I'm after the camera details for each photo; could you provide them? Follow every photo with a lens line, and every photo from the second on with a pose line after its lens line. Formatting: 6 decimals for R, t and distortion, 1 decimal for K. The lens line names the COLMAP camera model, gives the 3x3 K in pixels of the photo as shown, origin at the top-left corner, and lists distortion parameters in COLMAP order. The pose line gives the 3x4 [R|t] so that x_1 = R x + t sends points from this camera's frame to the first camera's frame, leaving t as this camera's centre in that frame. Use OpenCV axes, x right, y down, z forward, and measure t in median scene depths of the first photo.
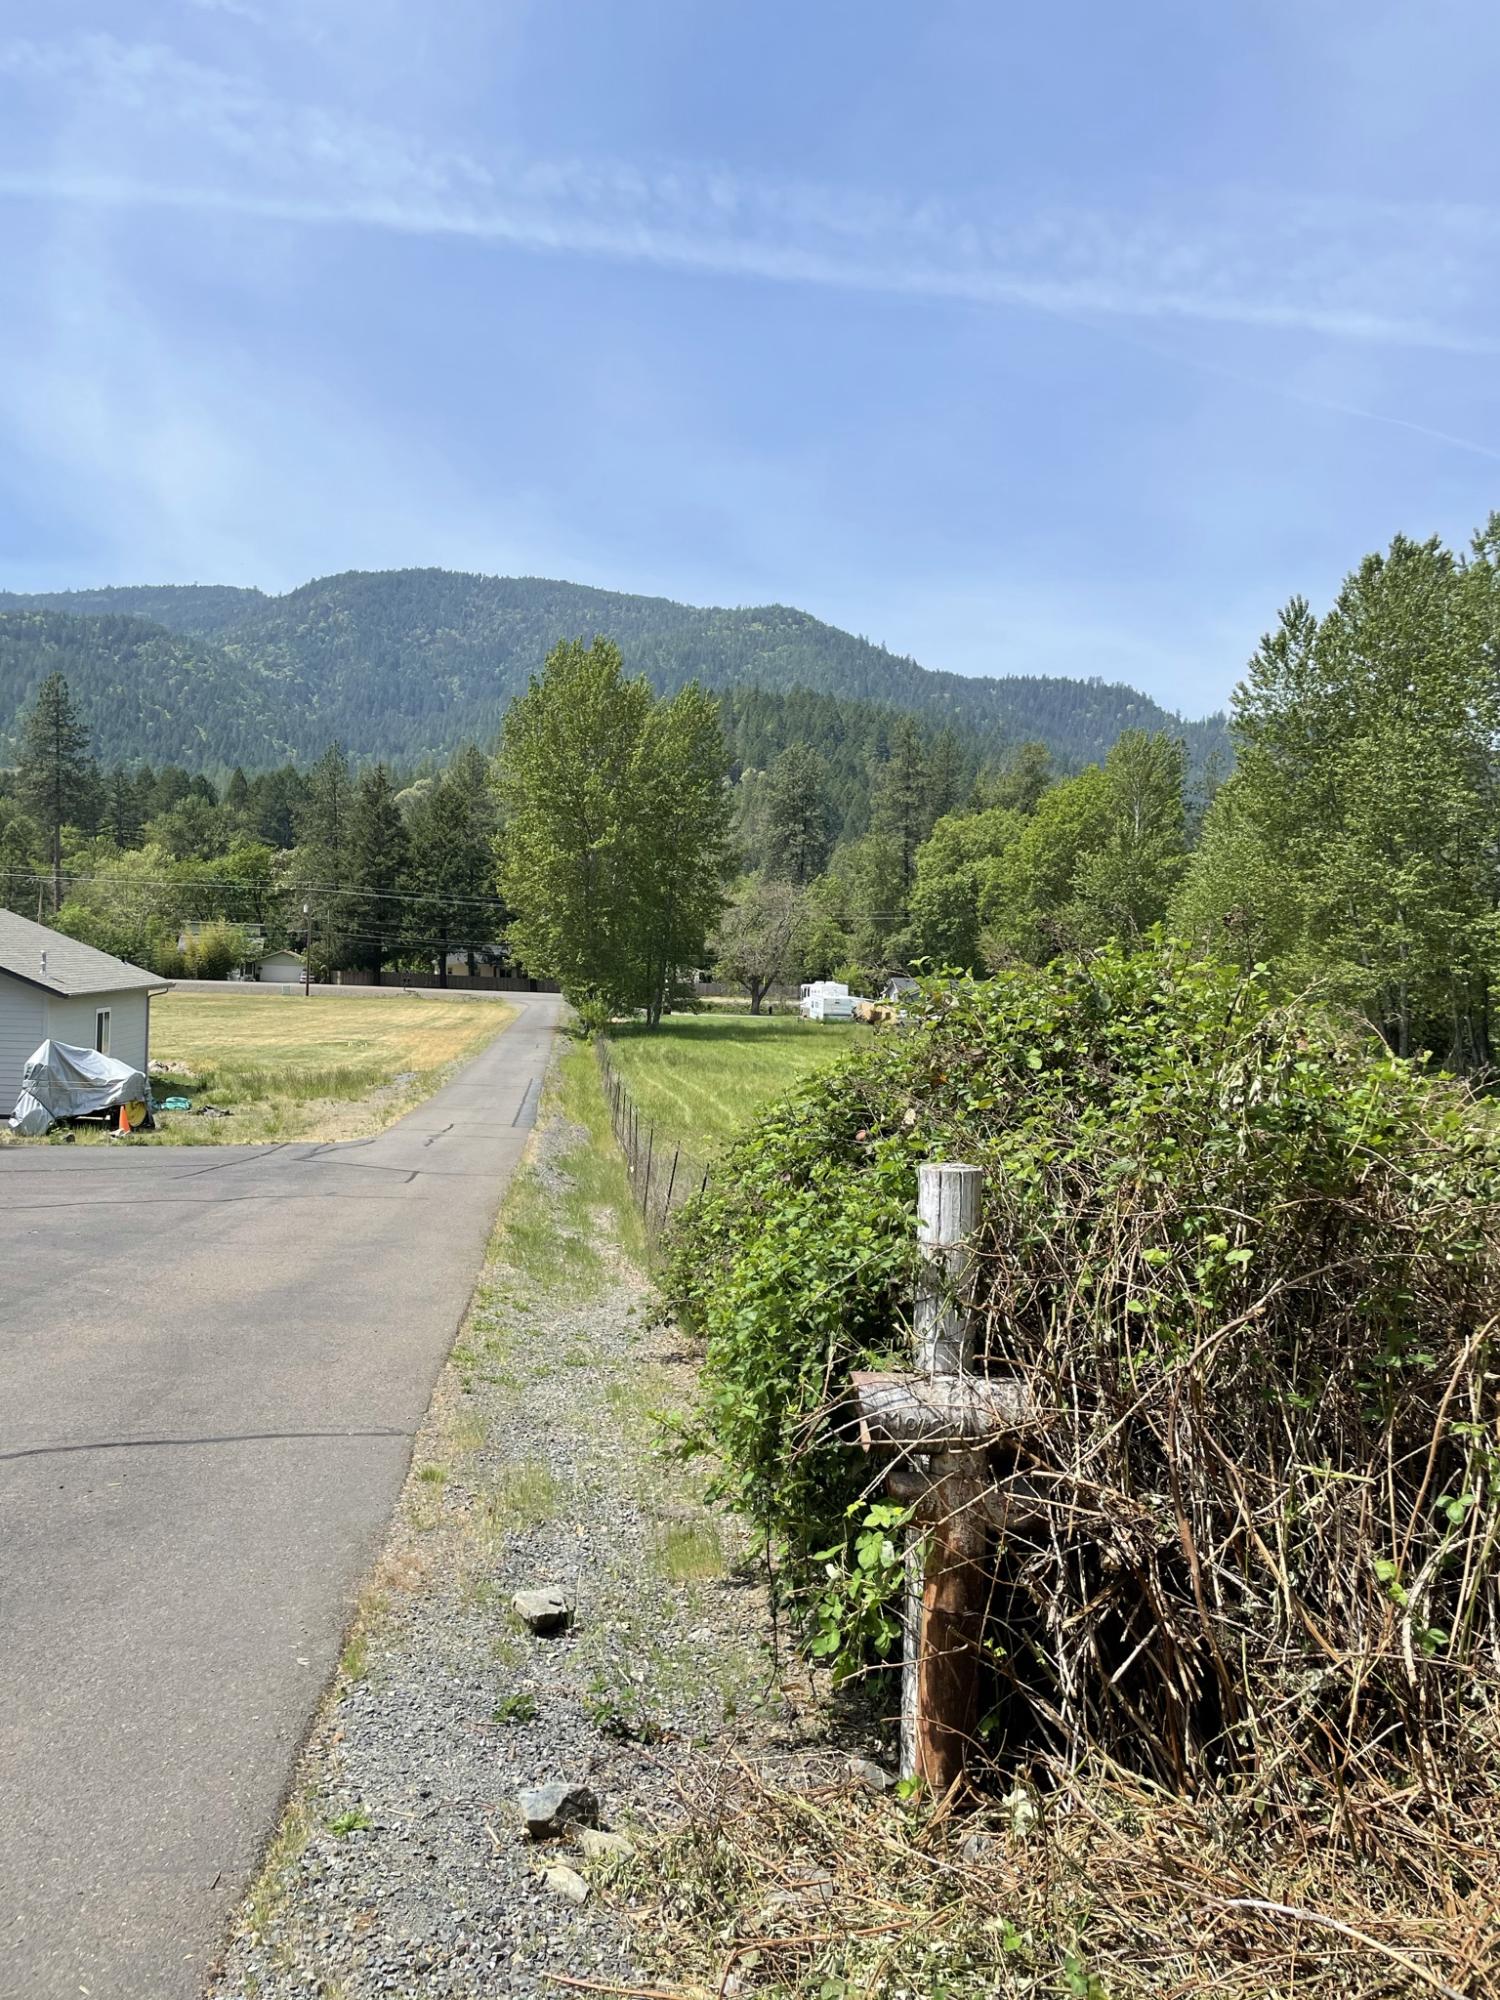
lens RADIAL K [[1520.0, 0, 759.7], [0, 1520.0, 999.4], [0, 0, 1]] dist [0.086840, -0.119278]
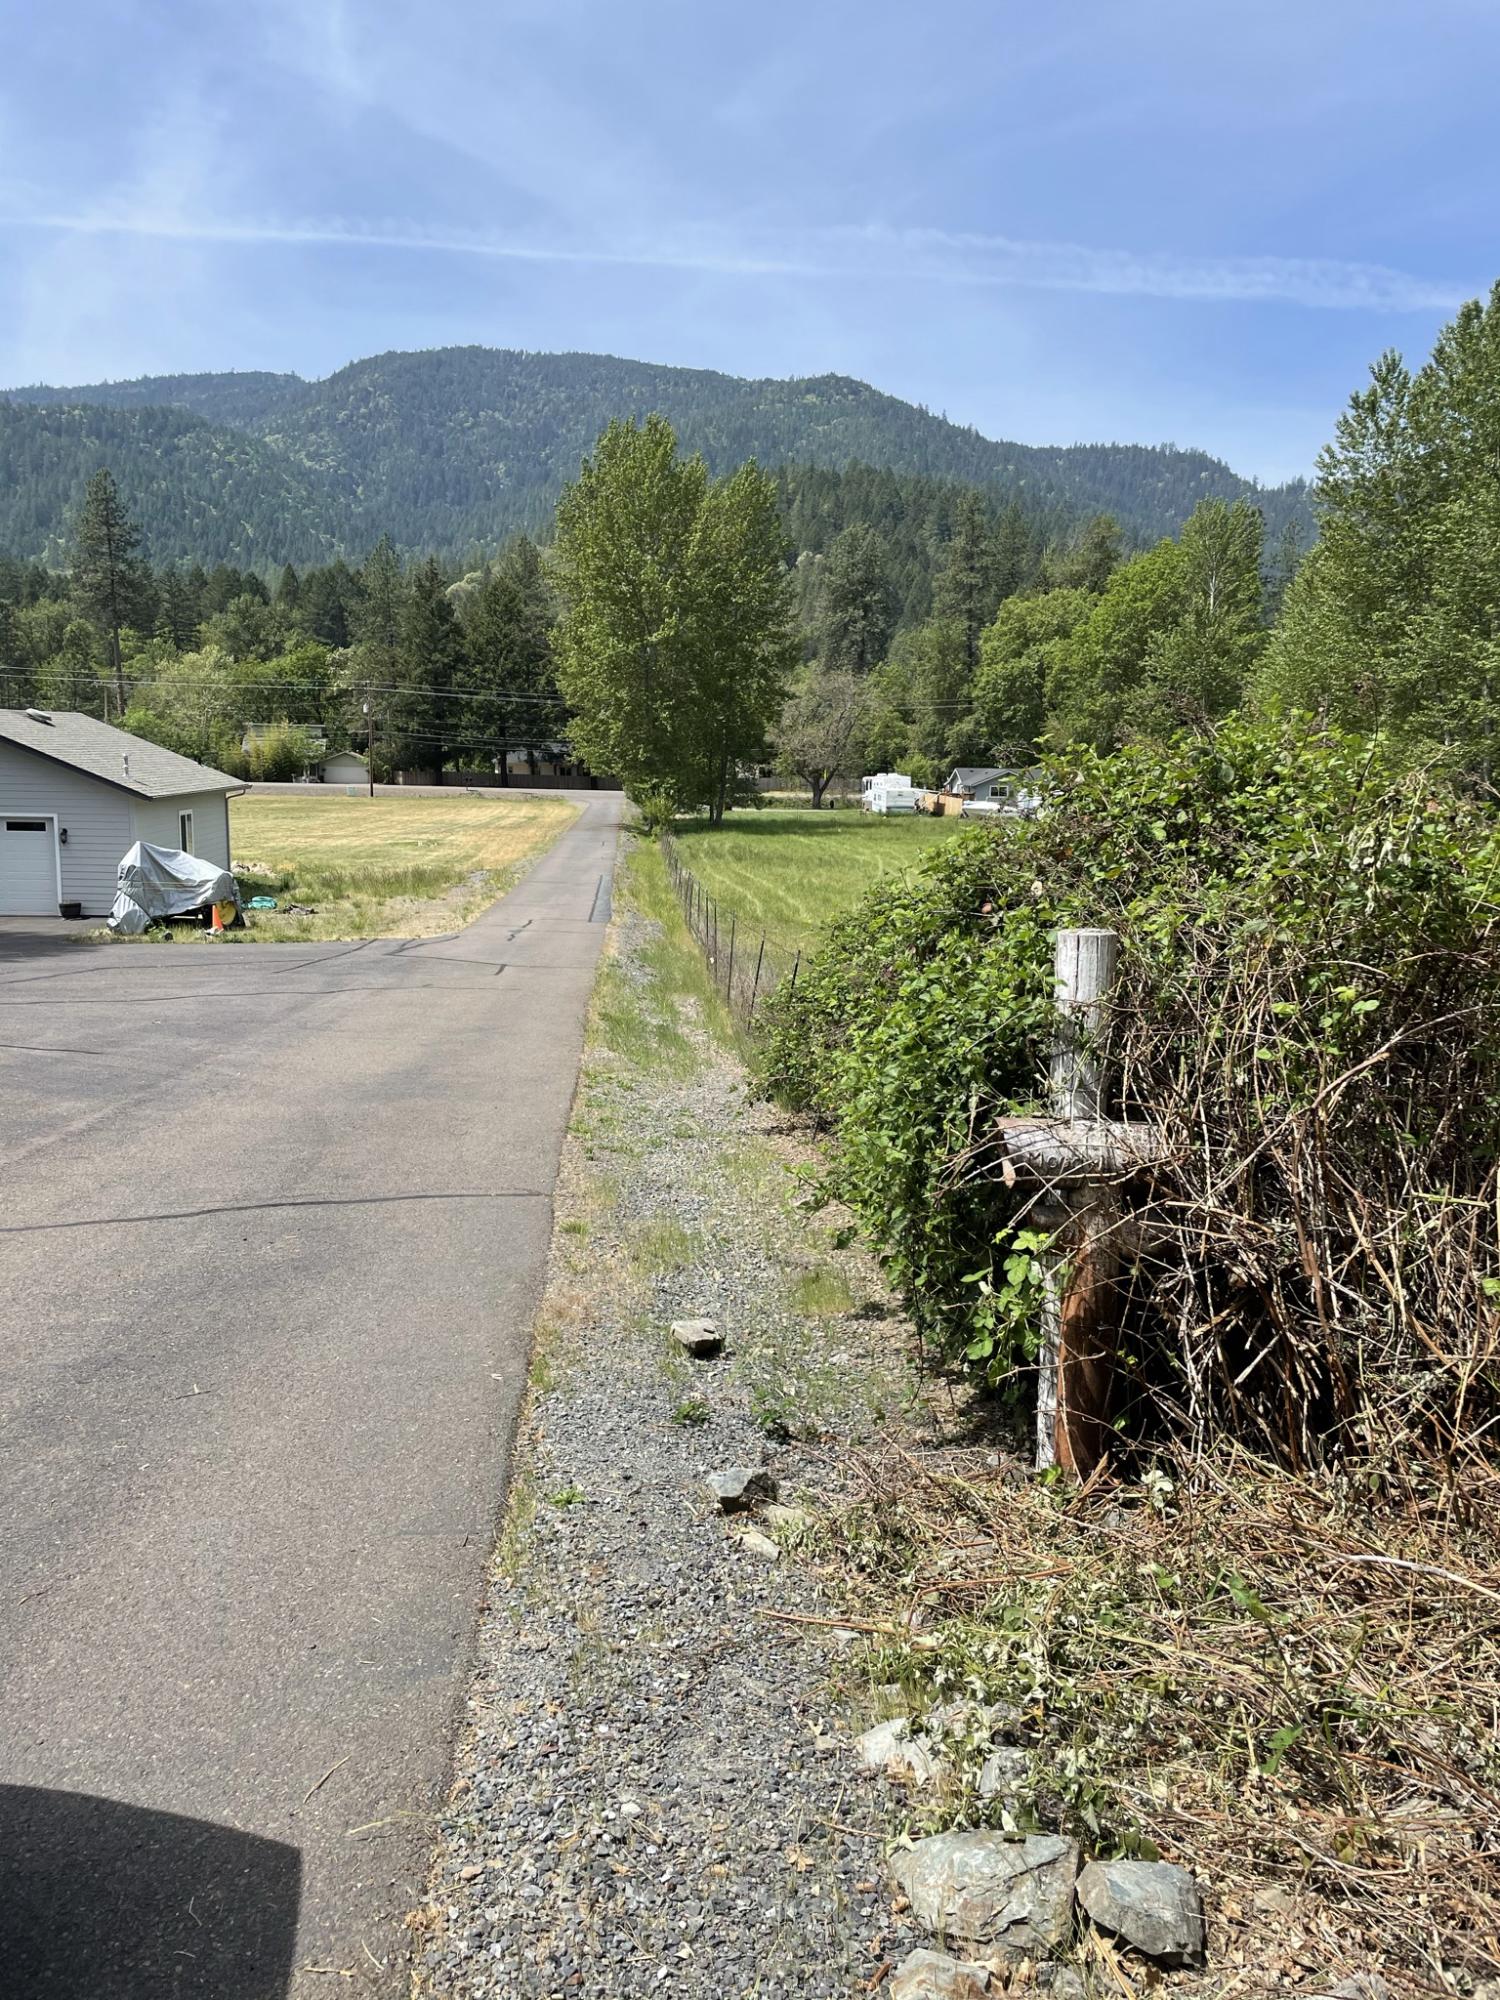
lens RADIAL K [[1513.1, 0, 758.9], [0, 1513.1, 993.4], [0, 0, 1]] dist [0.087303, -0.110972]
pose [[0.999057, -0.012938, -0.041449, -0.062056], [0.018235, 0.991335, 0.130086, 0.011095], [0.039407, -0.130719, 0.990636, -0.069170]]
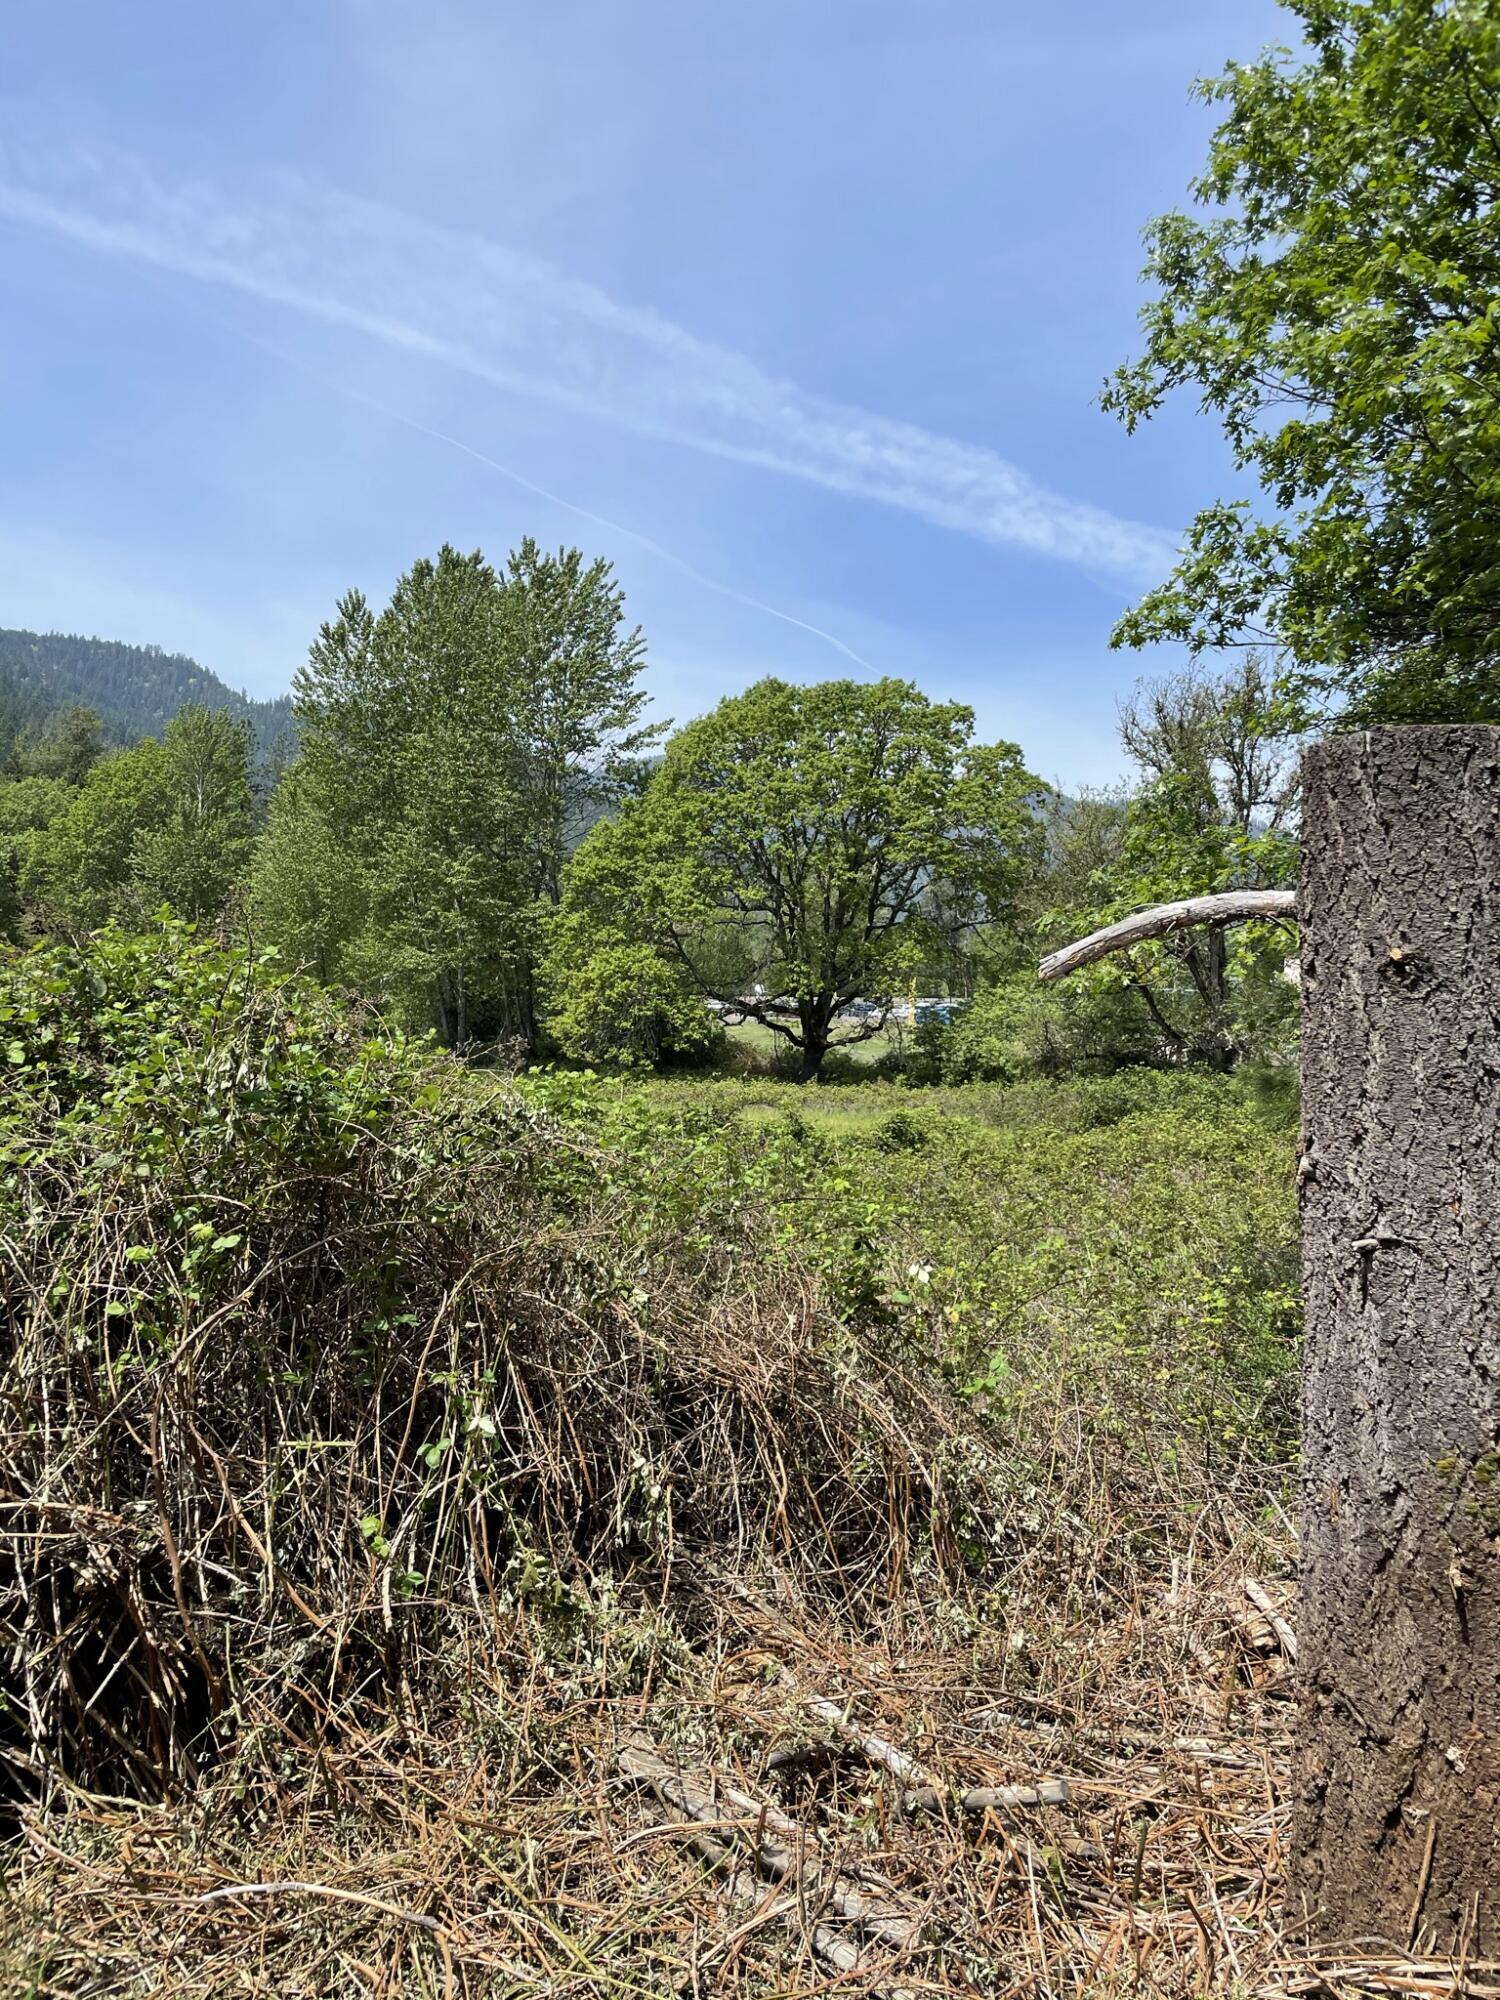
lens RADIAL K [[1520.0, 0, 759.7], [0, 1520.0, 999.4], [0, 0, 1]] dist [0.086840, -0.119278]
pose [[0.832905, -0.021496, 0.552999, 0.052342], [0.016119, 0.999764, 0.014585, 0.001765], [-0.553182, -0.003234, 0.833054, -0.011739]]
